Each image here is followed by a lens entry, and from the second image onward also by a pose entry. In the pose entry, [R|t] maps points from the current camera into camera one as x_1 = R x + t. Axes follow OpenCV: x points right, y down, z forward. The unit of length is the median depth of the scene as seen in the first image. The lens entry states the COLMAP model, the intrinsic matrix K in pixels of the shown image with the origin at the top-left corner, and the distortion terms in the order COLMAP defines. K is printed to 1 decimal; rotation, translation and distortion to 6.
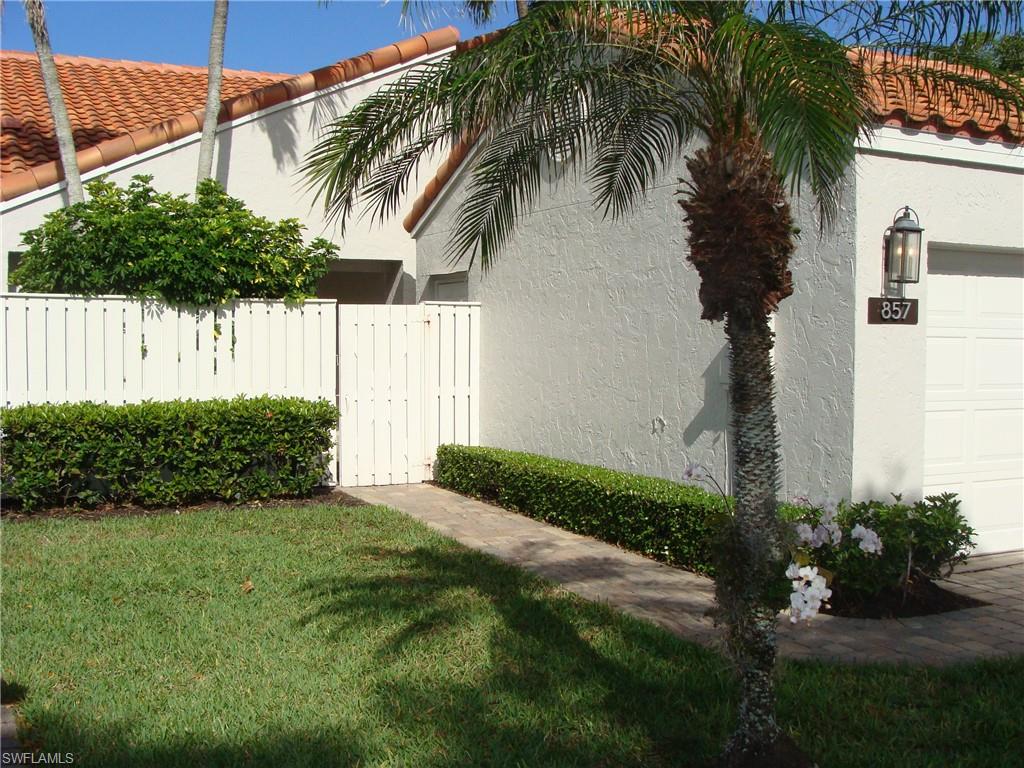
lens RADIAL K [[1160.5, 0, 523.4], [0, 1160.5, 405.9], [0, 0, 1]] dist [-0.195640, 0.183386]
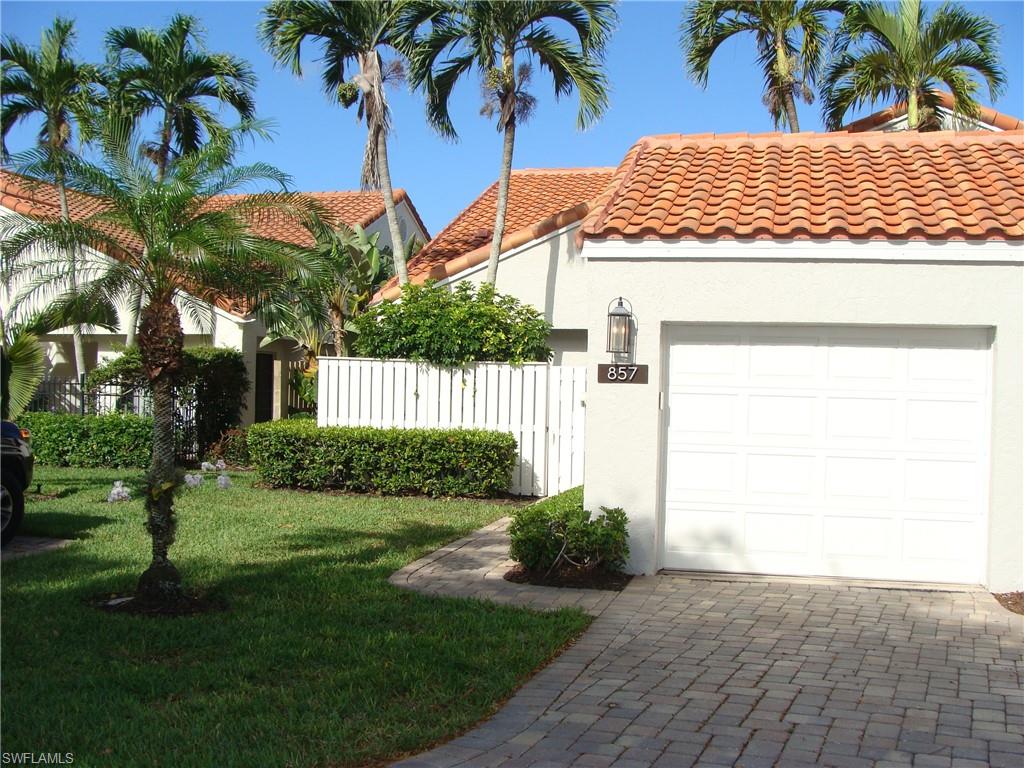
lens RADIAL K [[1160.5, 0, 523.4], [0, 1160.5, 405.9], [0, 0, 1]] dist [-0.195640, 0.183386]
pose [[0.760122, 0.025838, -0.649267, 0.838002], [-0.056365, 0.998065, -0.026270, -0.001488], [0.647331, 0.056565, 0.760107, -0.093923]]
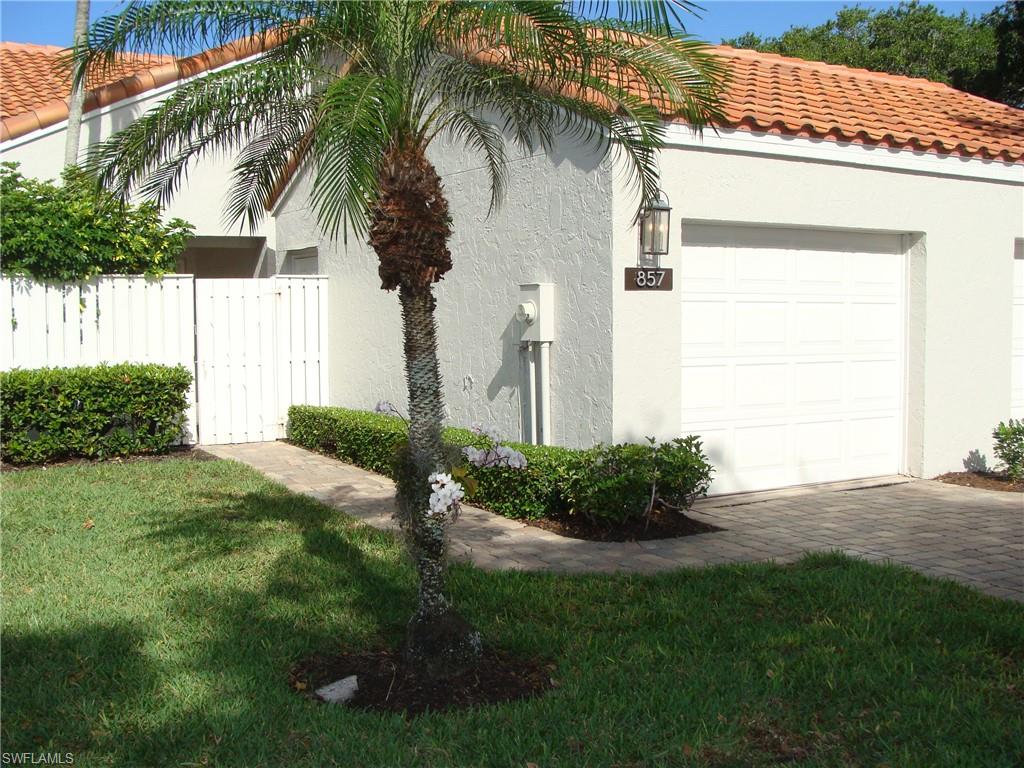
lens RADIAL K [[1160.5, 0, 523.4], [0, 1160.5, 405.9], [0, 0, 1]] dist [-0.195640, 0.183386]
pose [[0.997597, -0.014160, 0.067816, 0.086455], [0.012417, 0.999583, 0.026059, 0.009545], [-0.068157, -0.025154, 0.997357, -0.120076]]
